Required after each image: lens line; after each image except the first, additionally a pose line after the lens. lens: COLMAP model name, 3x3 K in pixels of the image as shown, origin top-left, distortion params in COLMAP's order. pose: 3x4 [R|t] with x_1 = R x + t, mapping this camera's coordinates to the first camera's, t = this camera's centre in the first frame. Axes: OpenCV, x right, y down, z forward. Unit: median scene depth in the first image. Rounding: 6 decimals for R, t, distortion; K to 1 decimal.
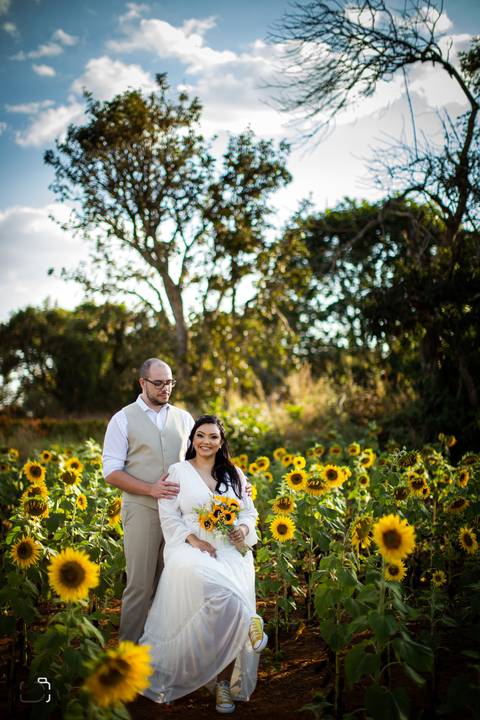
lens RADIAL K [[1124.9, 0, 240.0], [0, 1124.9, 360.0], [0, 0, 1]] dist [-0.158554, 0.157148]
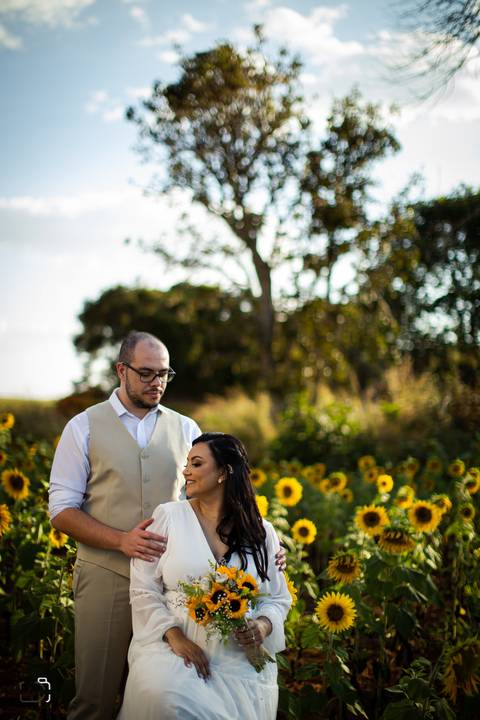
lens RADIAL K [[1124.9, 0, 240.0], [0, 1124.9, 360.0], [0, 0, 1]] dist [-0.158554, 0.157148]
pose [[0.994299, 0.050845, -0.093727, 0.010712], [-0.049919, 0.998679, 0.012210, 0.001069], [0.094224, -0.007461, 0.995523, 0.110394]]
